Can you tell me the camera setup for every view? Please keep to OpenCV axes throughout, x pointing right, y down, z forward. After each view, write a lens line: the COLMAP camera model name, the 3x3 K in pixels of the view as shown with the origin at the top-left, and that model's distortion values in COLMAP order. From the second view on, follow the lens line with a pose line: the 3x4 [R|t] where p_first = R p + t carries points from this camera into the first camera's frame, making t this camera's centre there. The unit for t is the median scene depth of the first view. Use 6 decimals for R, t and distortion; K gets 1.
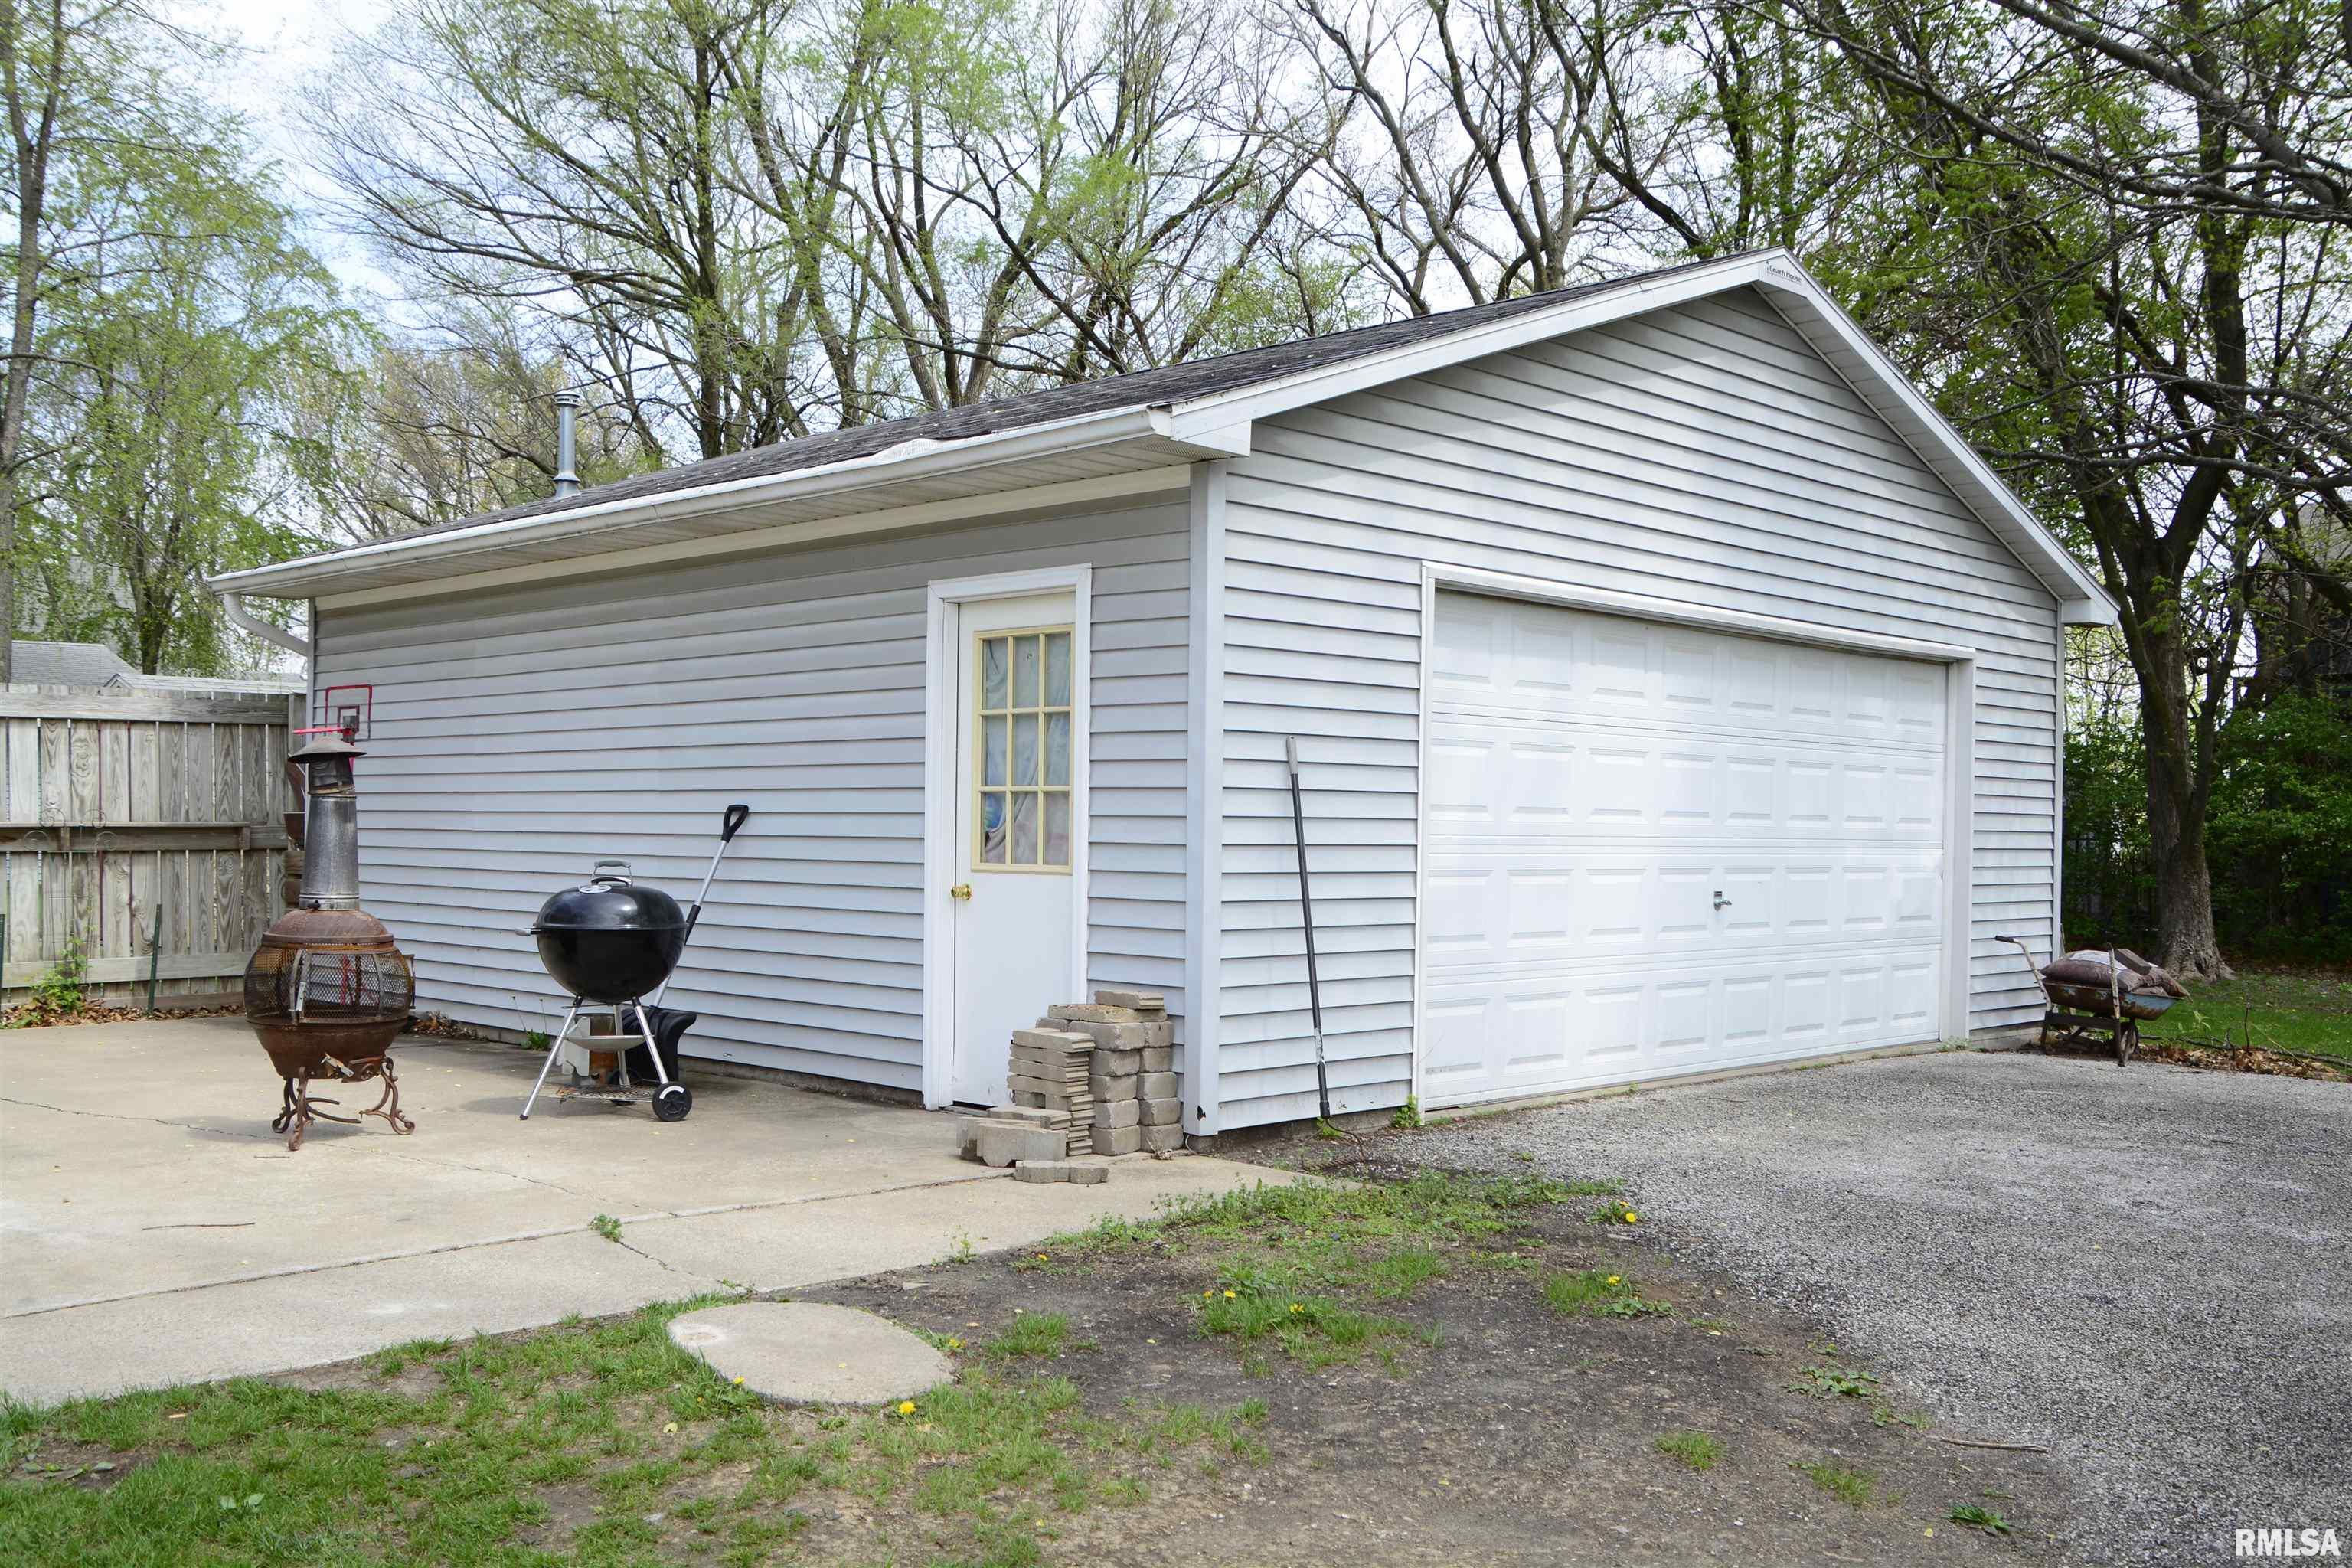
lens RADIAL K [[2138.5, 0, 1174.0], [0, 2138.5, 865.4], [0, 0, 1]] dist [-0.022278, -0.004516]
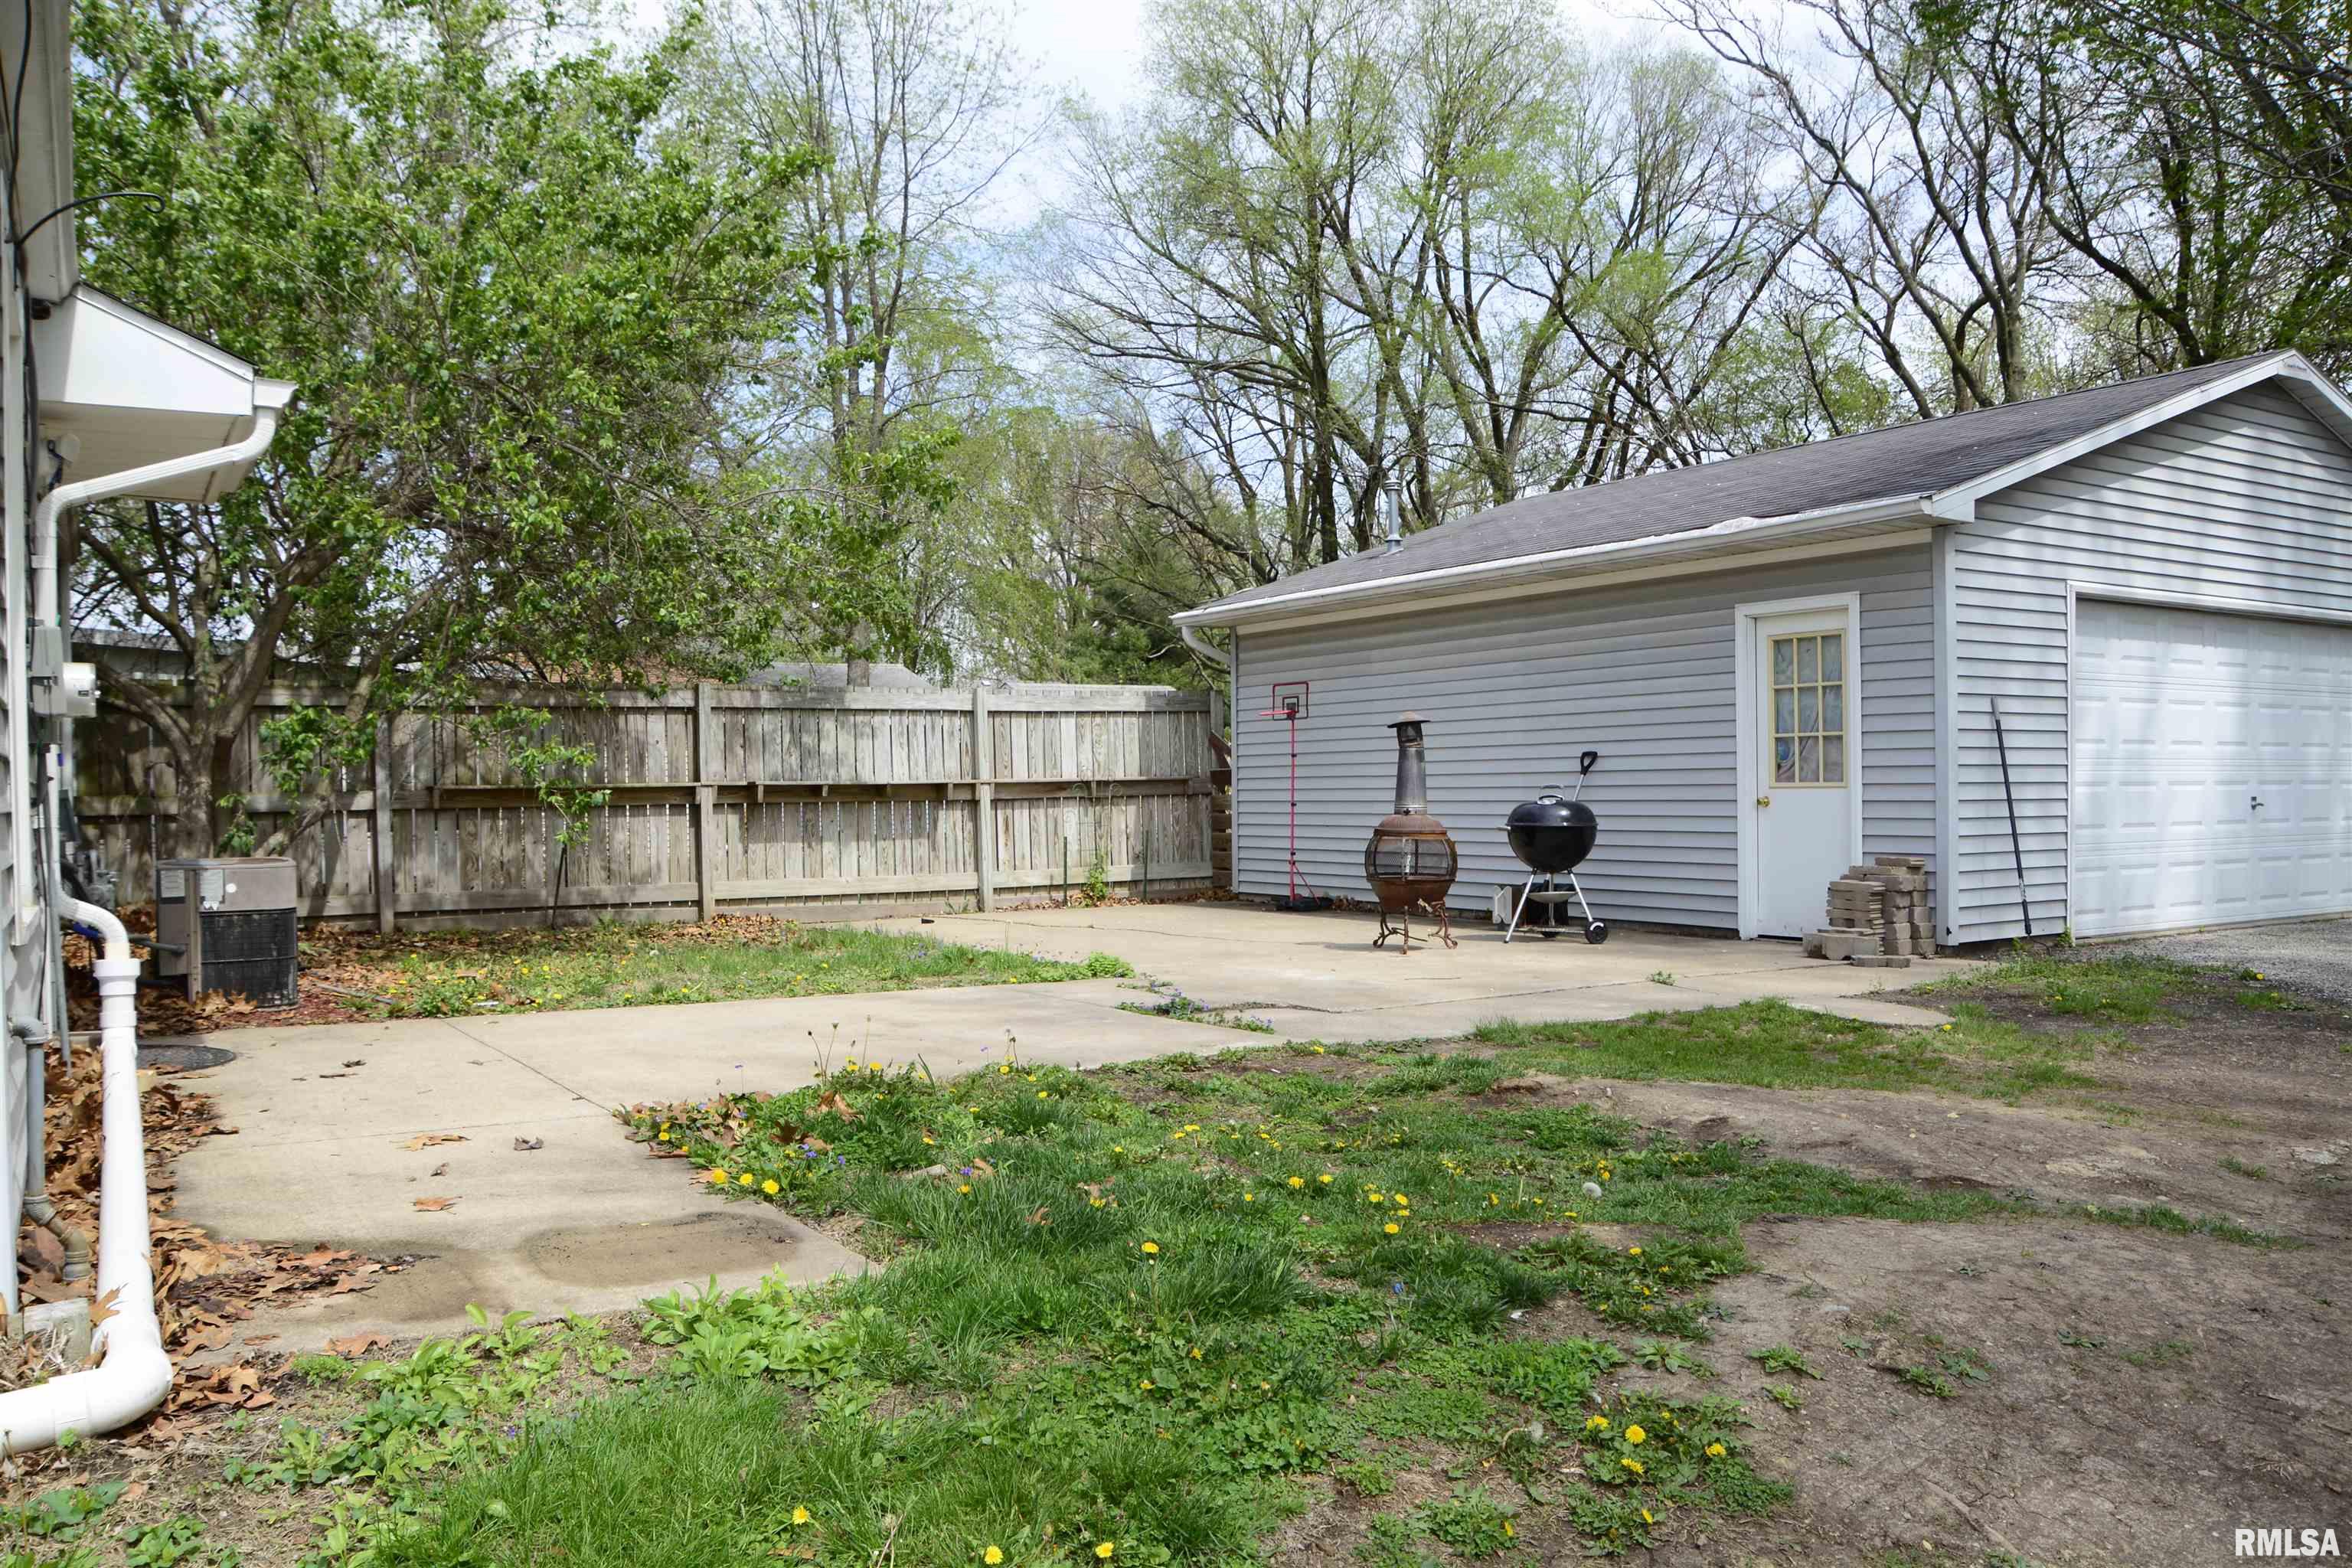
lens RADIAL K [[1828.0, 0, 1177.6], [0, 1828.0, 876.0], [0, 0, 1]] dist [-0.125492, 0.076285]
pose [[0.972633, -0.012034, -0.232037, -0.209072], [0.018445, 0.999505, 0.025480, 0.025125], [0.231615, -0.029062, 0.972373, -0.390566]]
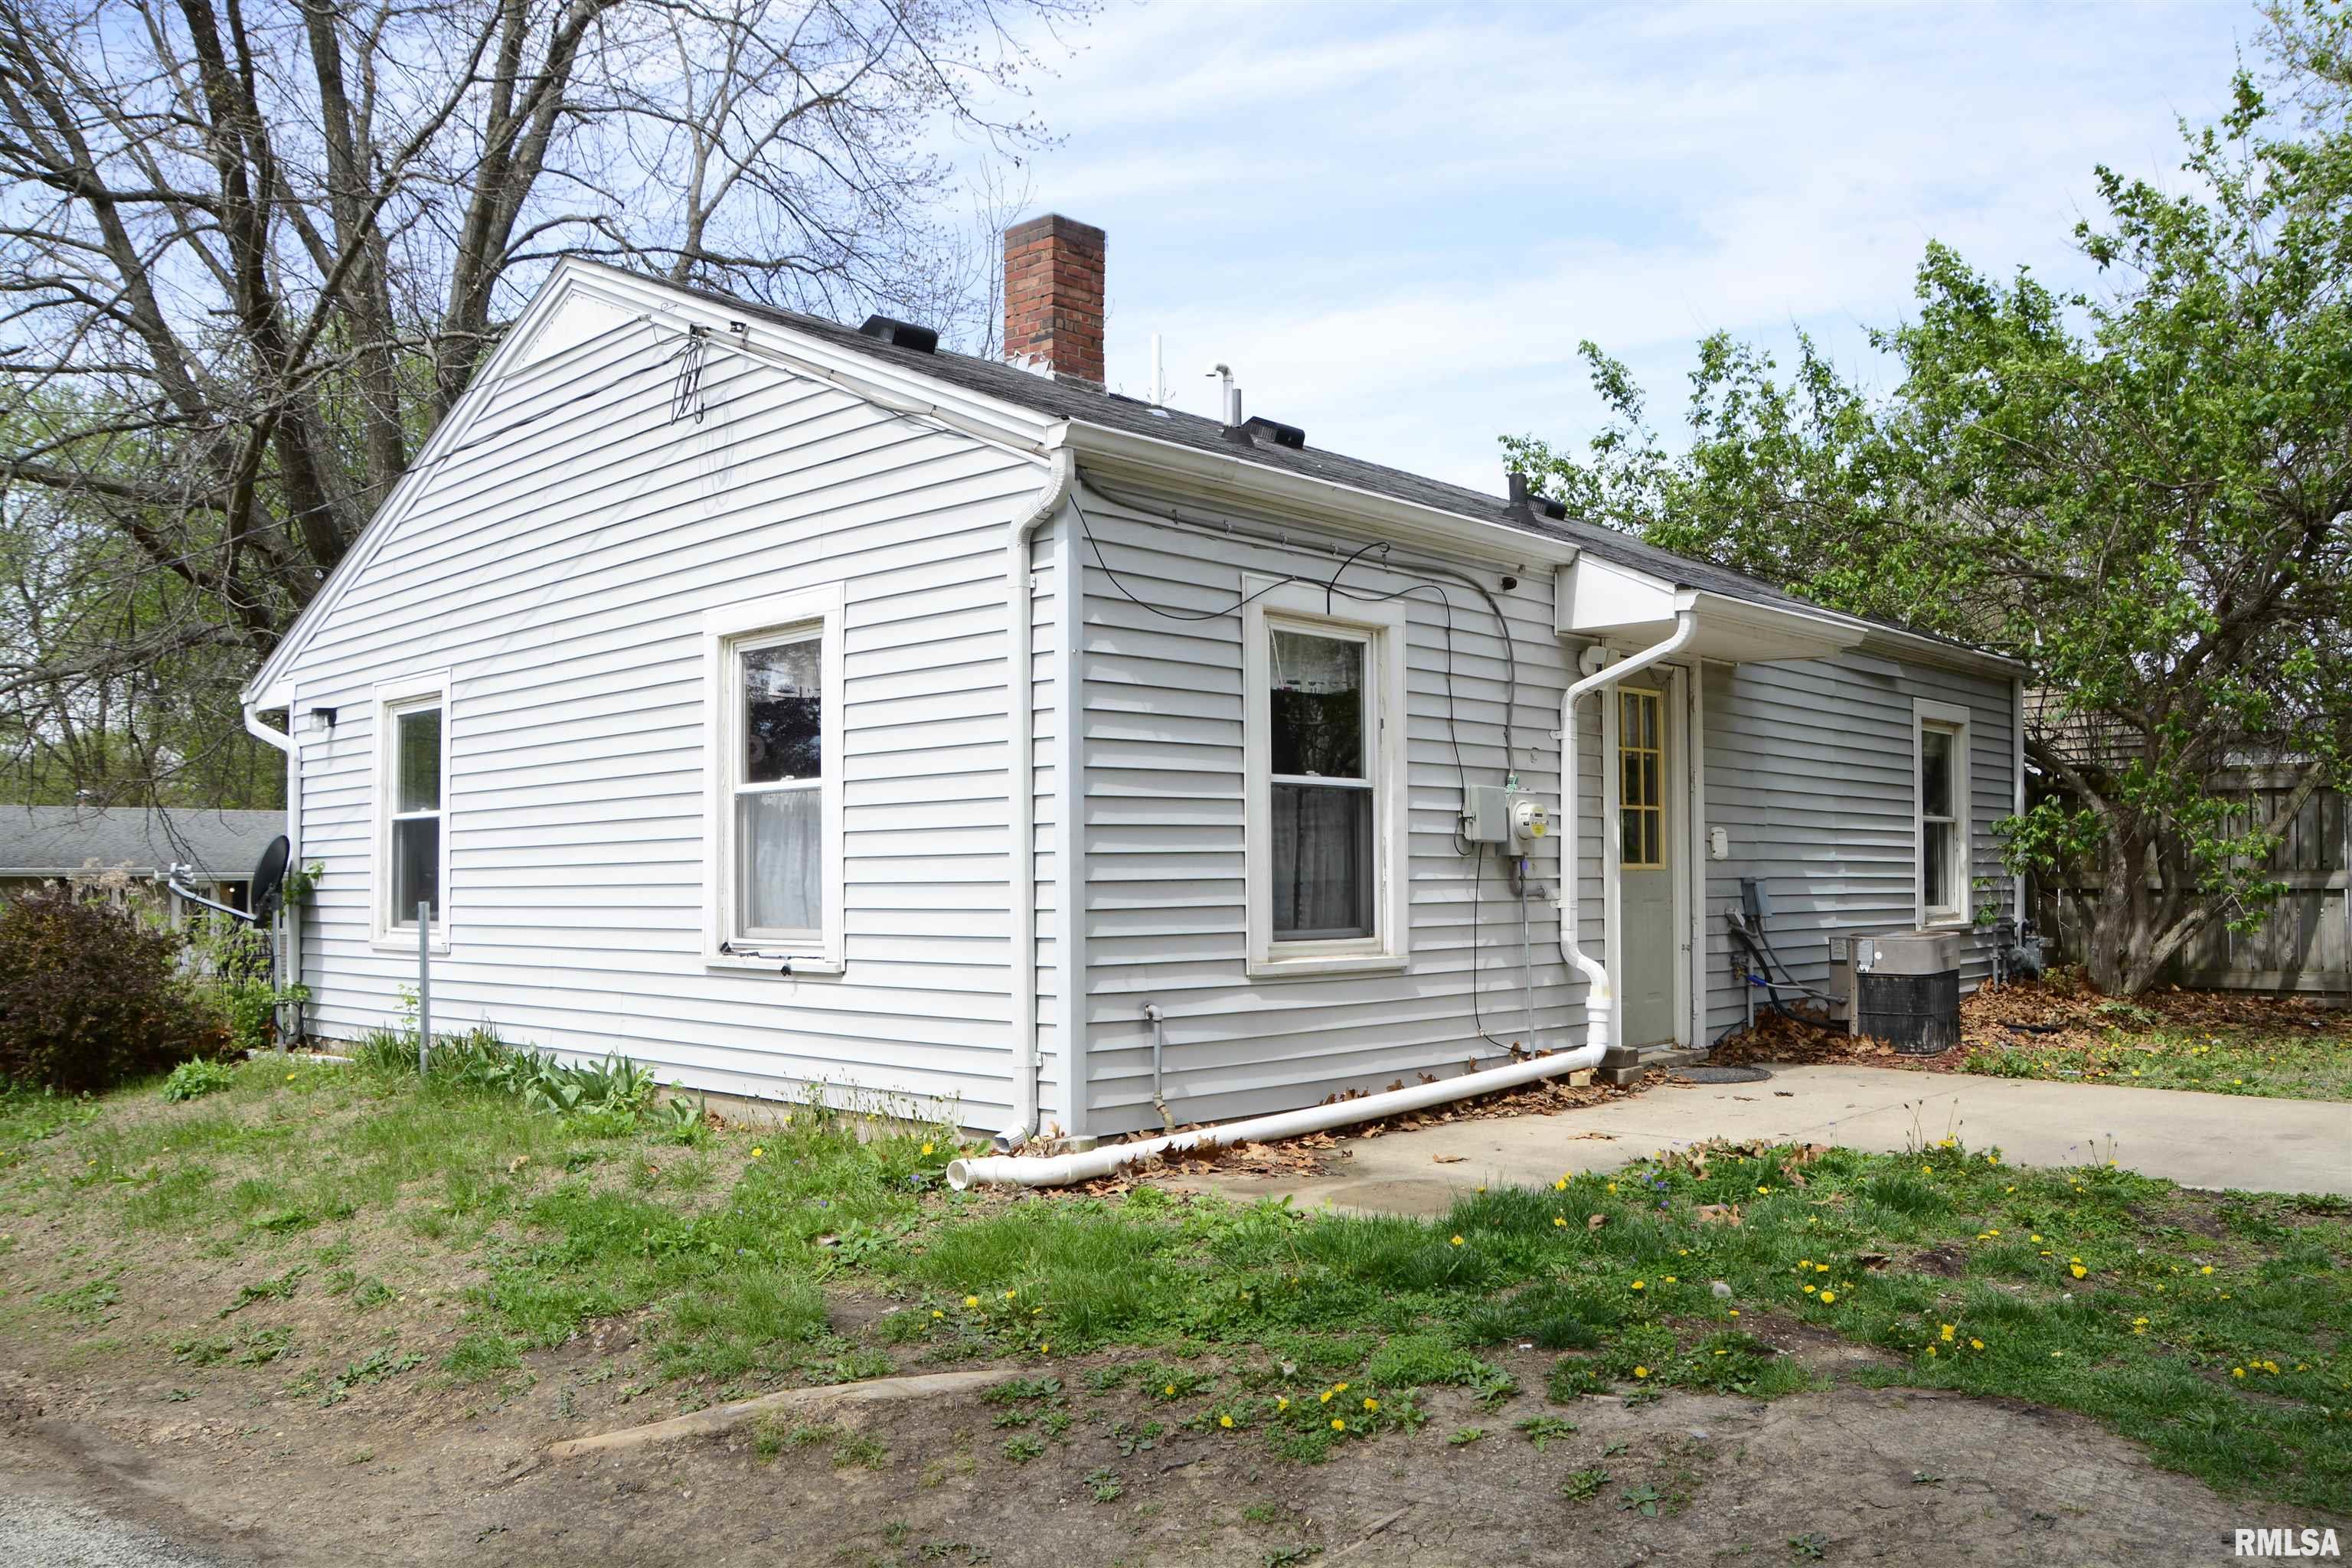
lens RADIAL K [[1828.0, 0, 1177.6], [0, 1828.0, 876.0], [0, 0, 1]] dist [-0.125492, 0.076285]
pose [[0.015155, -0.011262, -0.999822, 1.603824], [-0.011262, 0.999871, -0.011433, -0.023171], [0.999822, 0.011433, 0.015026, 0.763258]]
